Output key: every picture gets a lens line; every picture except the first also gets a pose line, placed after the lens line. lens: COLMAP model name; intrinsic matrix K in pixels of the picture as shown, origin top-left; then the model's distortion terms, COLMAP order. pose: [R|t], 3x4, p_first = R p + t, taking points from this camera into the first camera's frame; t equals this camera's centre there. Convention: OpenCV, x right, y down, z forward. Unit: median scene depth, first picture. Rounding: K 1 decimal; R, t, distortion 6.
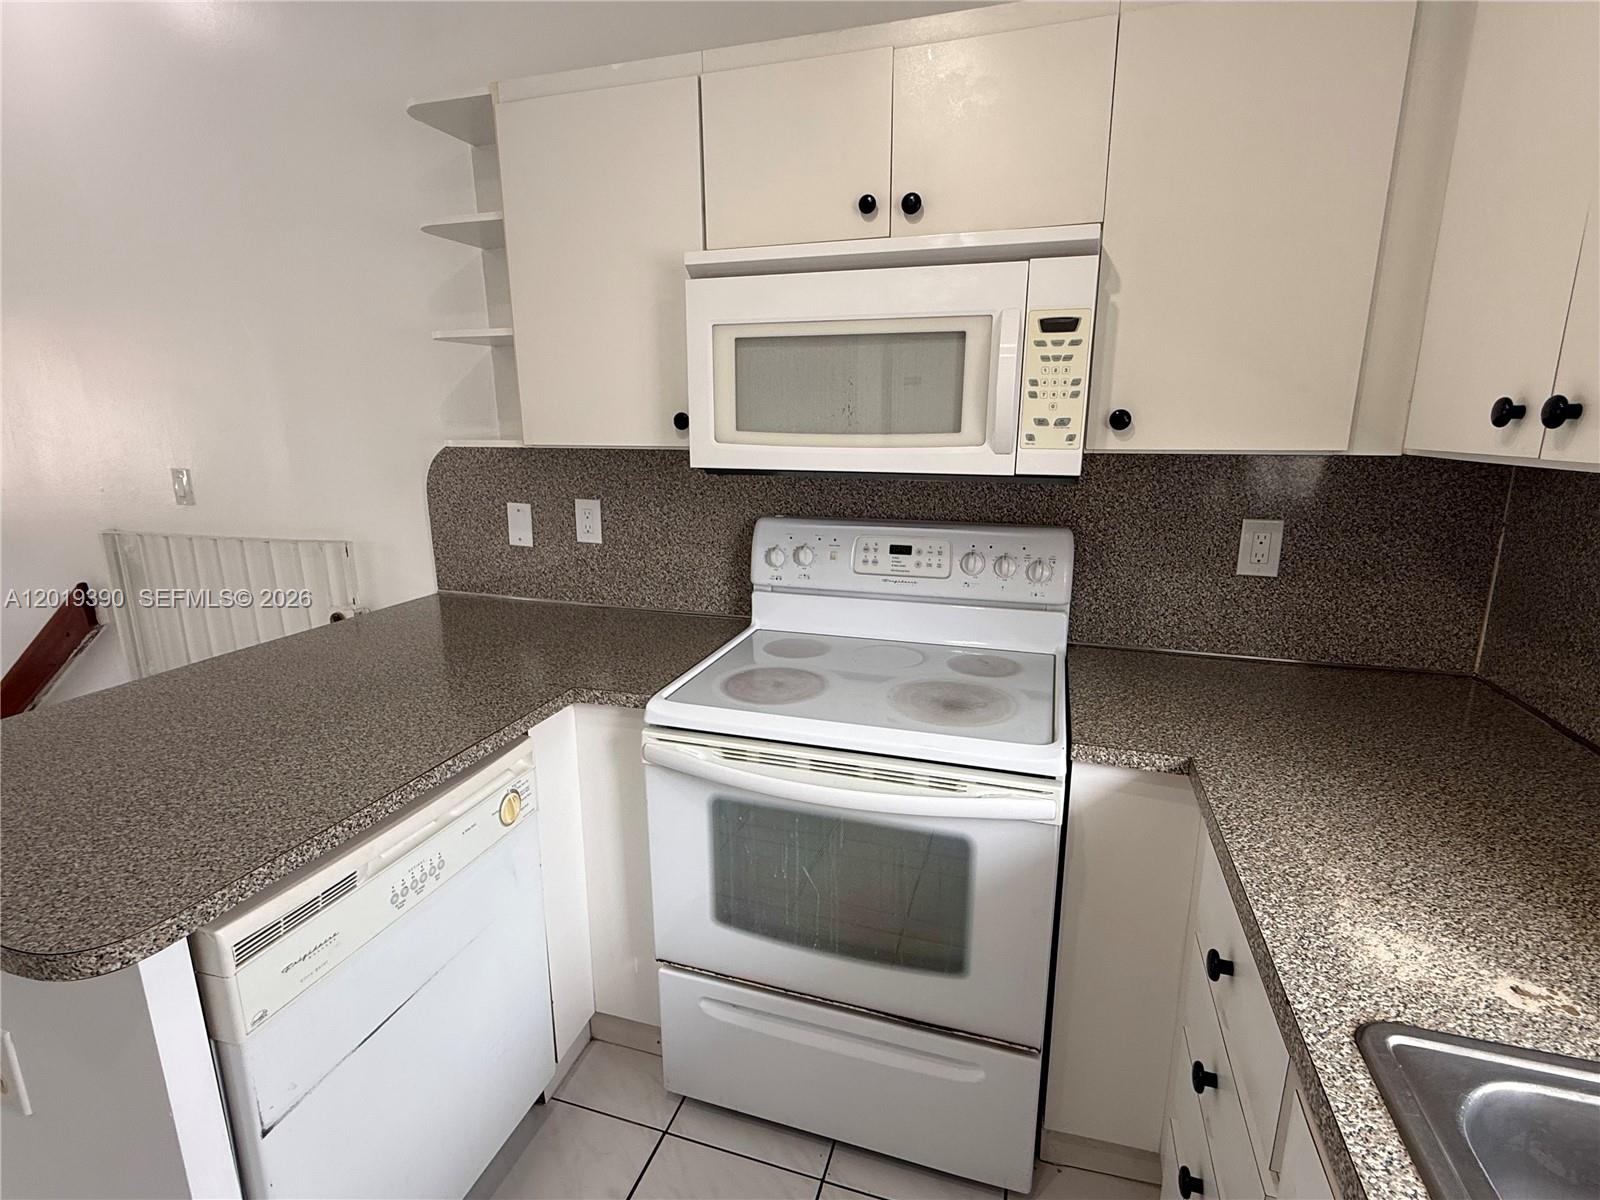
lens RADIAL K [[773.1, 0, 793.4], [0, 773.1, 598.7], [0, 0, 1]] dist [-0.000991, 0.000361]
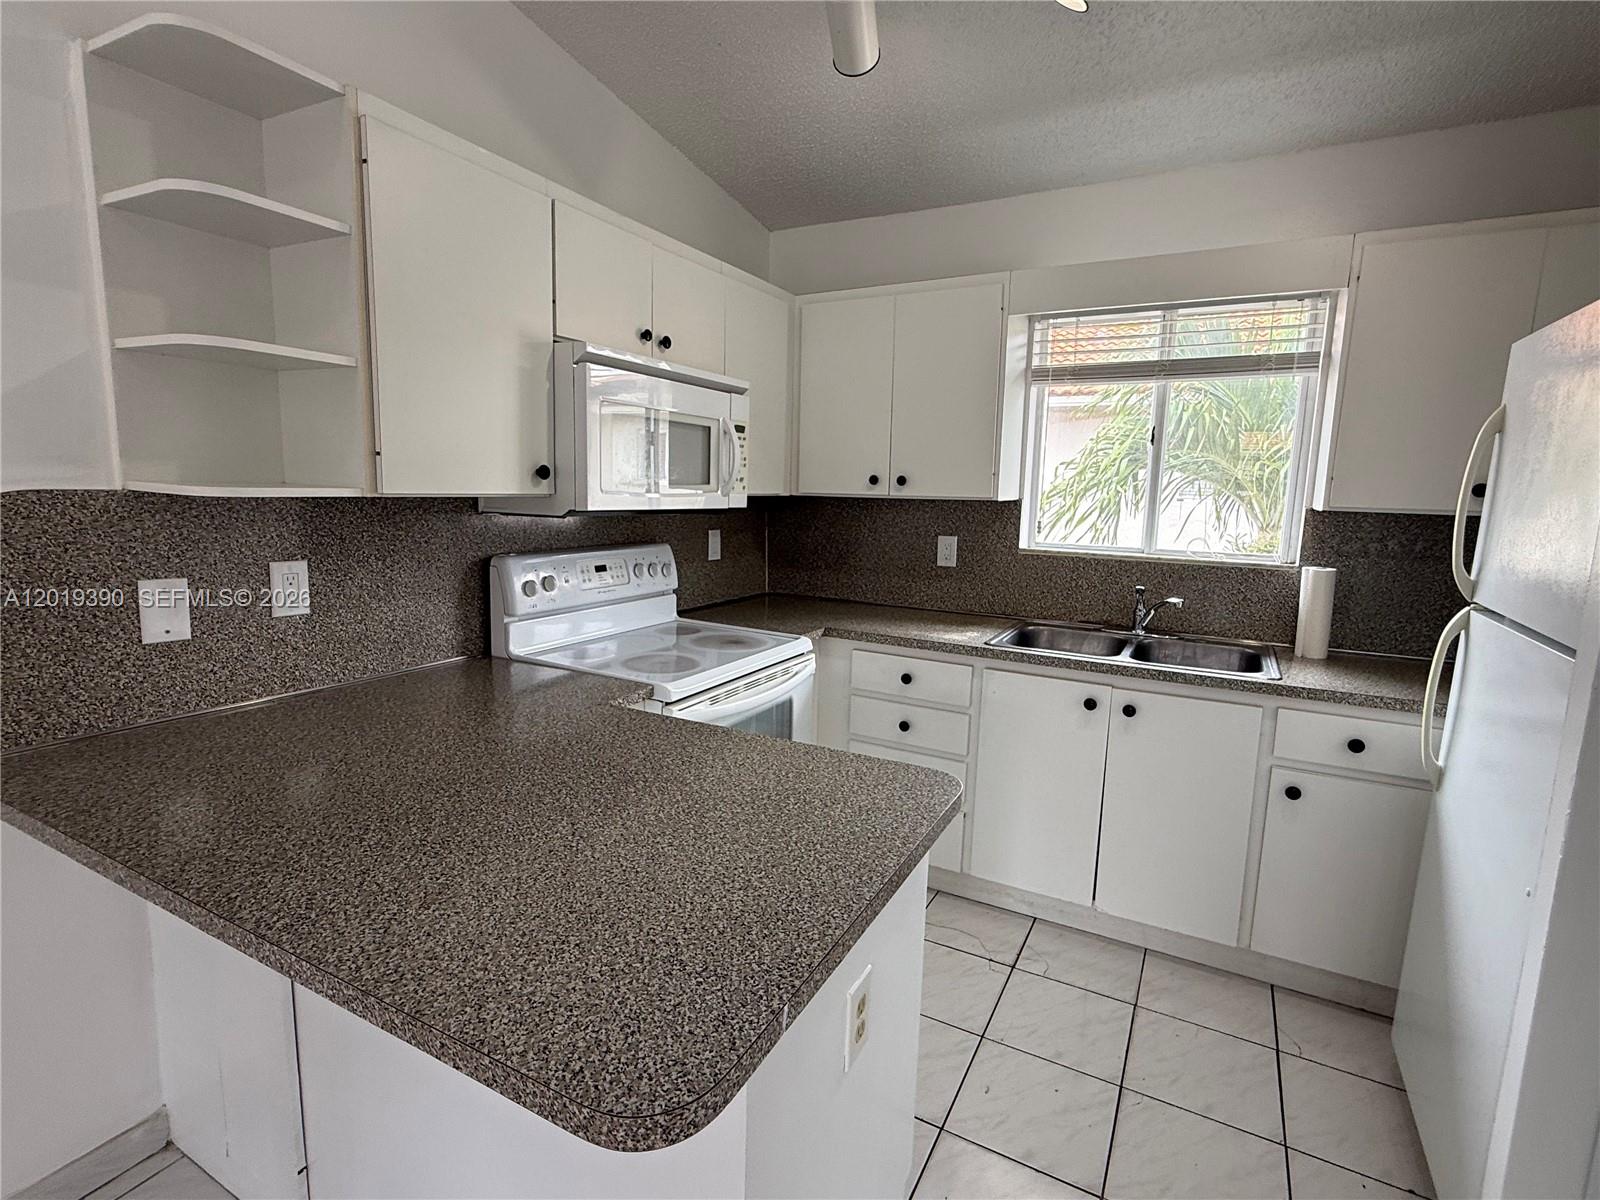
lens RADIAL K [[773.1, 0, 800.3], [0, 773.1, 601.6], [0, 0, 1]] dist [-0.000991, 0.000361]
pose [[0.183444, -0.143369, 0.972519, -1.347807], [0.193404, 0.975236, 0.107288, -0.100776], [-0.963817, 0.168408, 0.206629, 0.466785]]
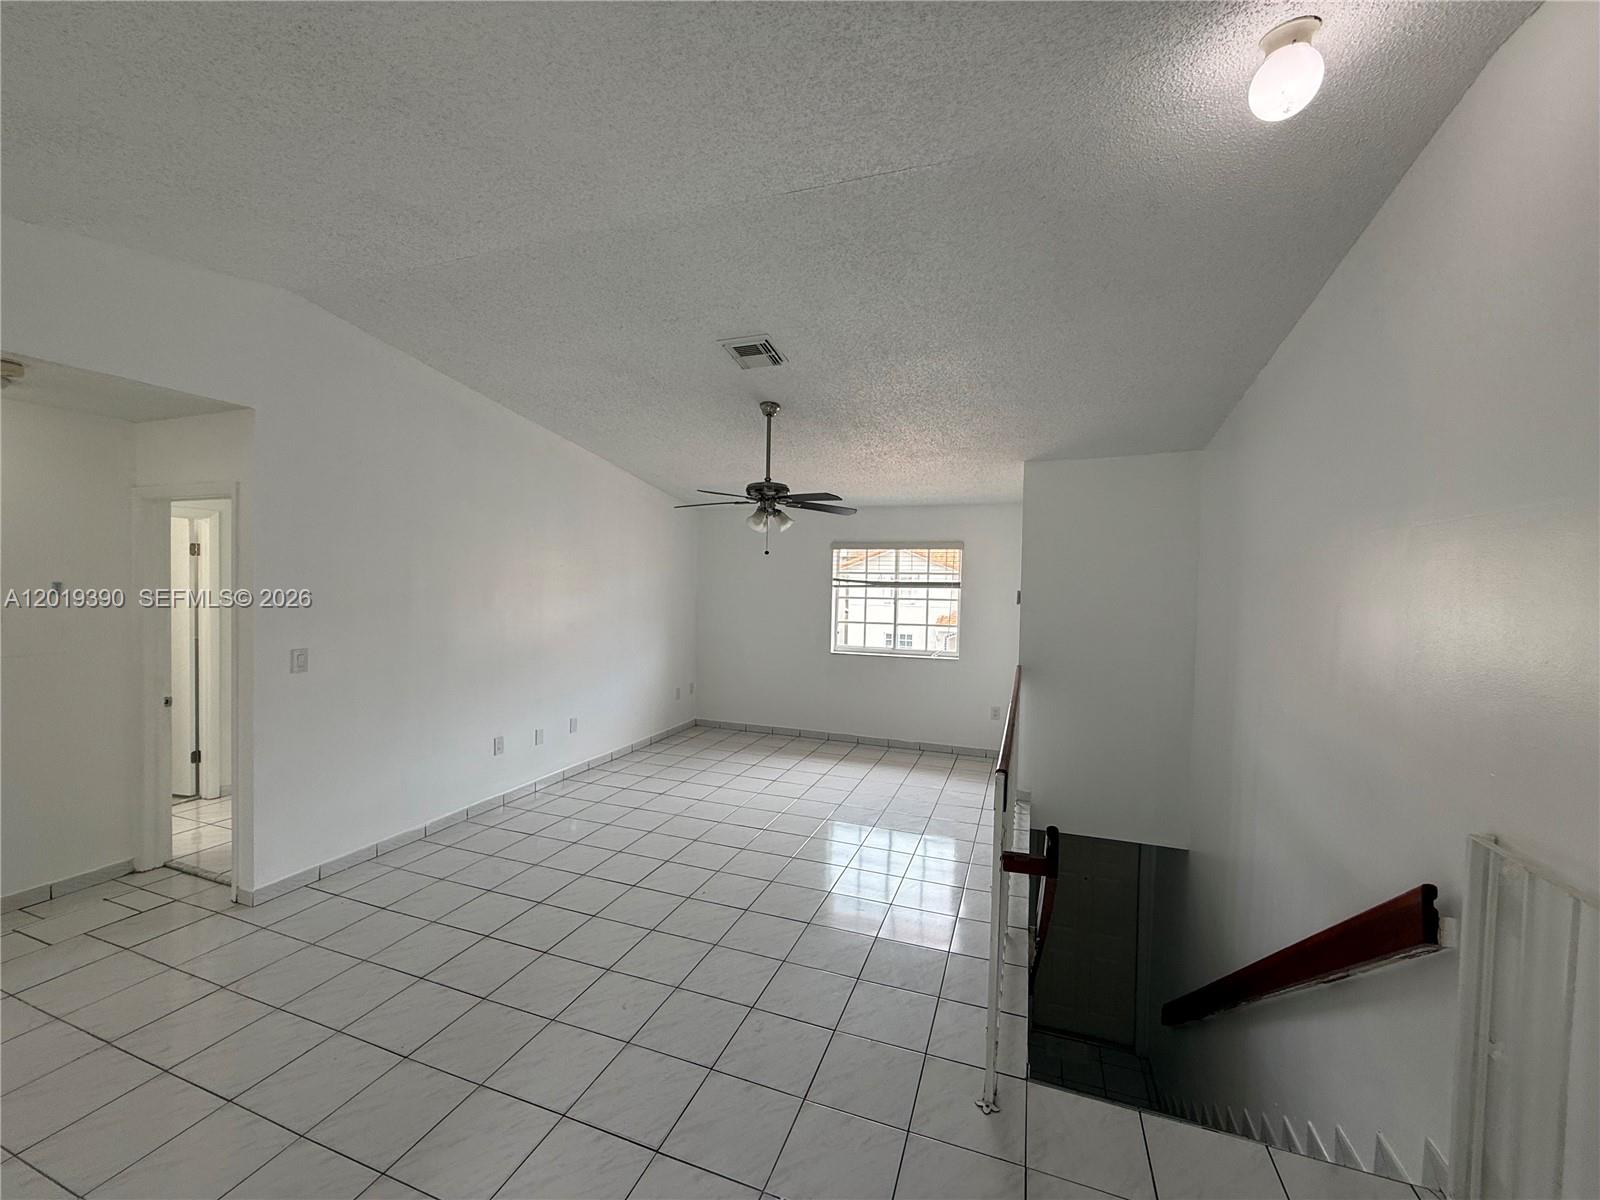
lens RADIAL K [[637.1, 0, 793.6], [0, 637.1, 602.2], [0, 0, 1]] dist [0.001497, -0.001837]
pose [[-0.039467, 0.035357, -0.998595, -0.543029], [-0.238927, 0.970050, 0.043789, -0.309930], [0.970235, 0.240319, -0.029837, 0.663425]]
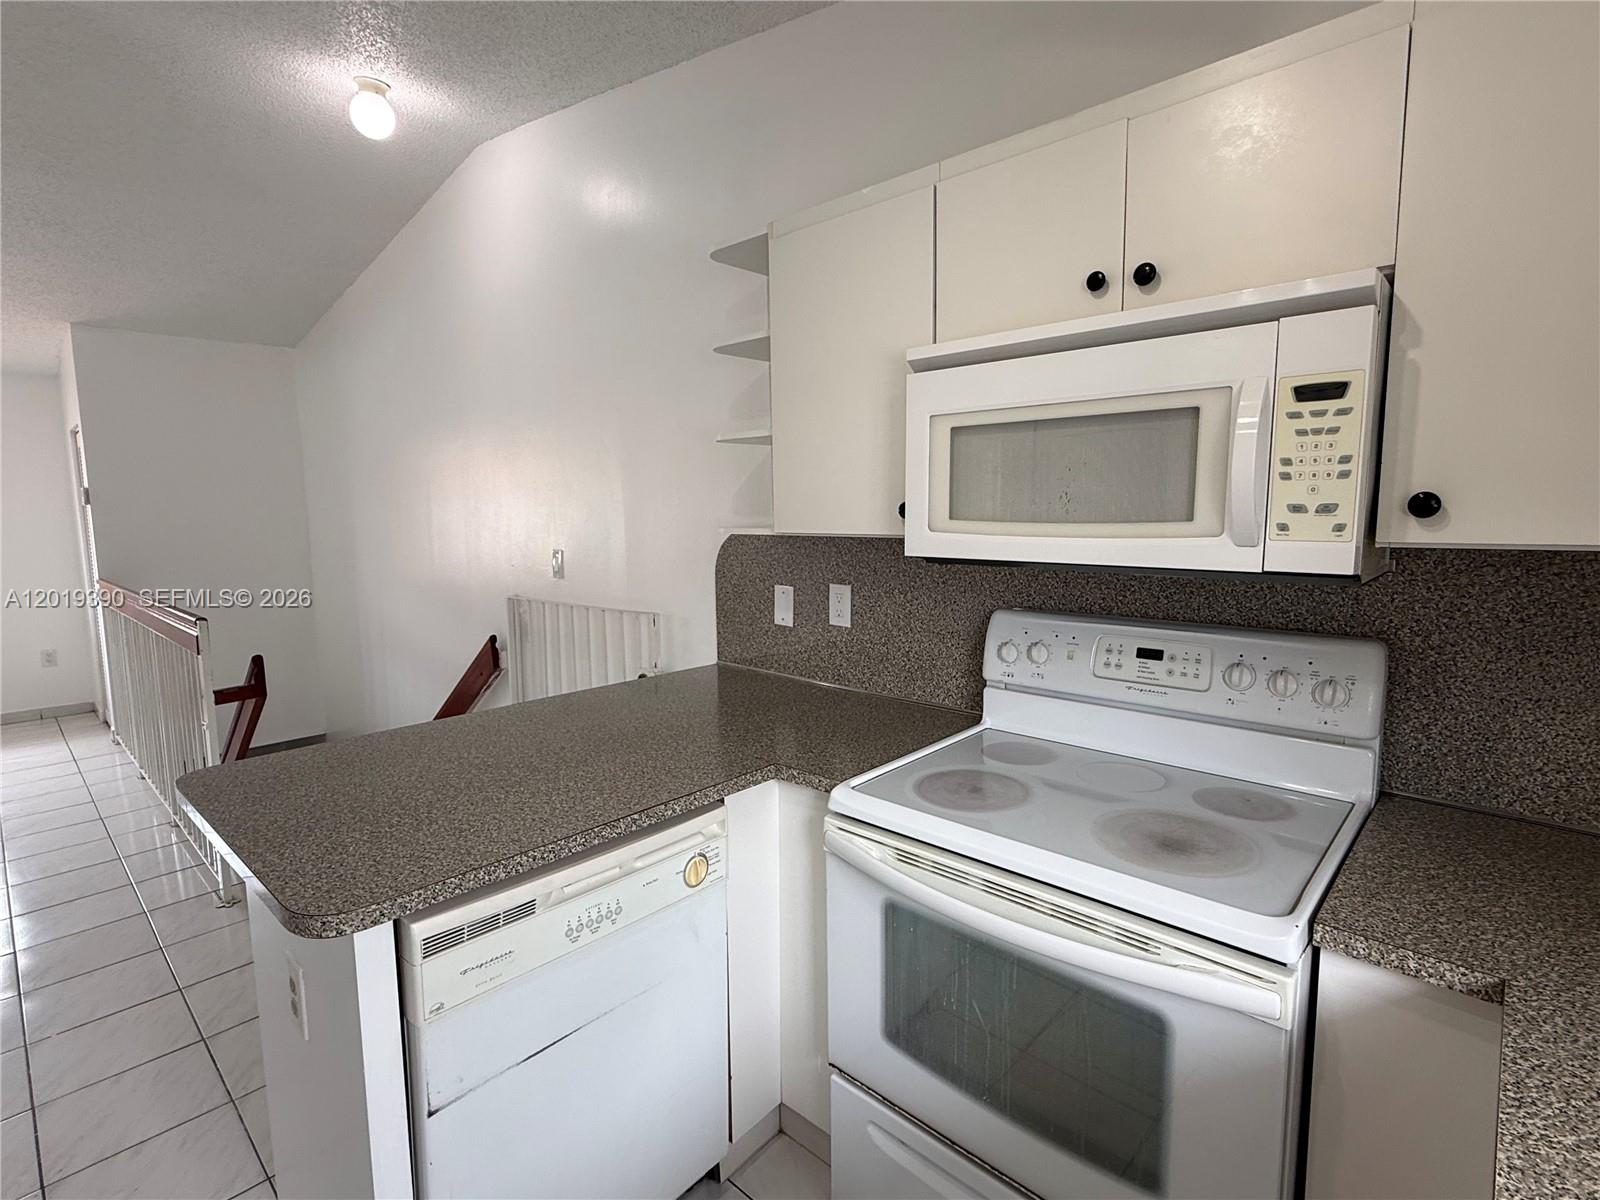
lens RADIAL K [[773.1, 0, 798.0], [0, 773.1, 597.6], [0, 0, 1]] dist [-0.000991, 0.000361]
pose [[0.906321, 0.041140, -0.420582, 0.171113], [-0.088776, 0.991576, -0.094313, -0.010784], [0.413160, 0.122815, 0.902339, 0.053005]]
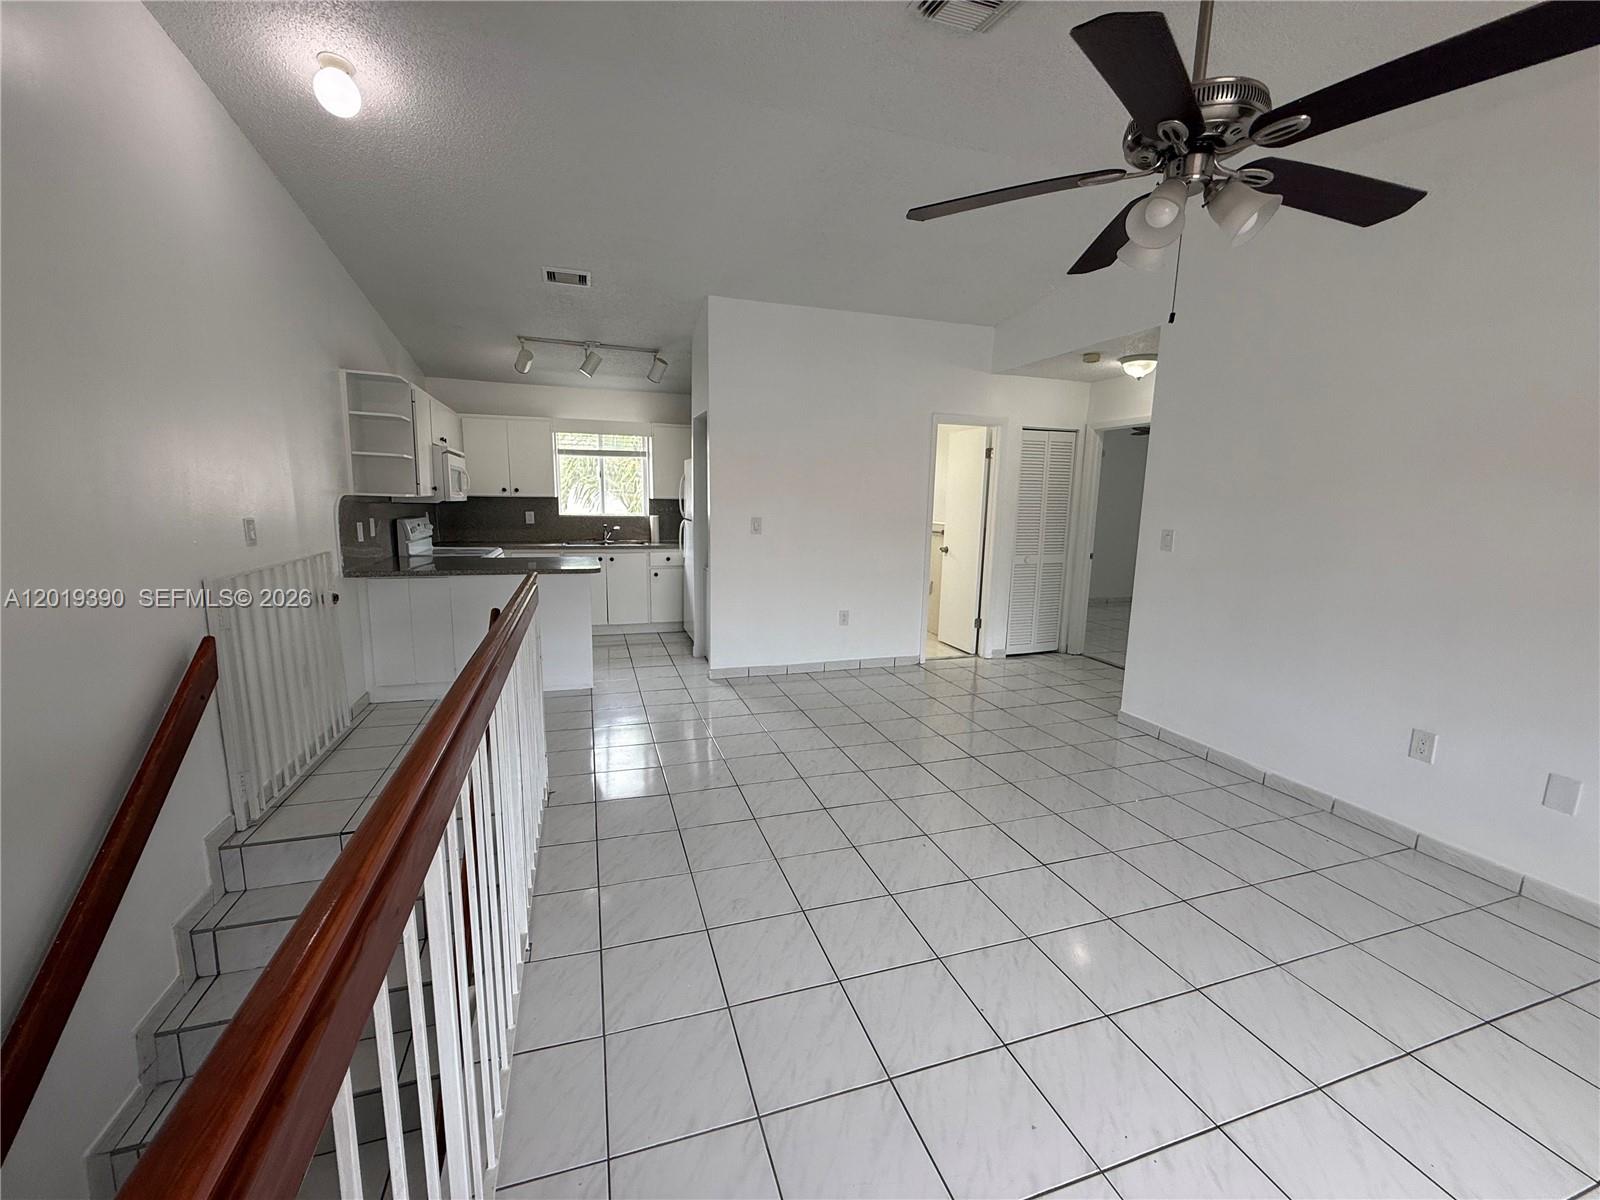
lens RADIAL K [[637.1, 0, 804.9], [0, 637.1, 596.6], [0, 0, 1]] dist [0.001497, -0.001837]
pose [[-0.602013, -0.129960, 0.787839, -3.865265], [0.160609, 0.946792, 0.278907, -0.334616], [-0.782167, 0.294440, -0.549109, 1.566190]]
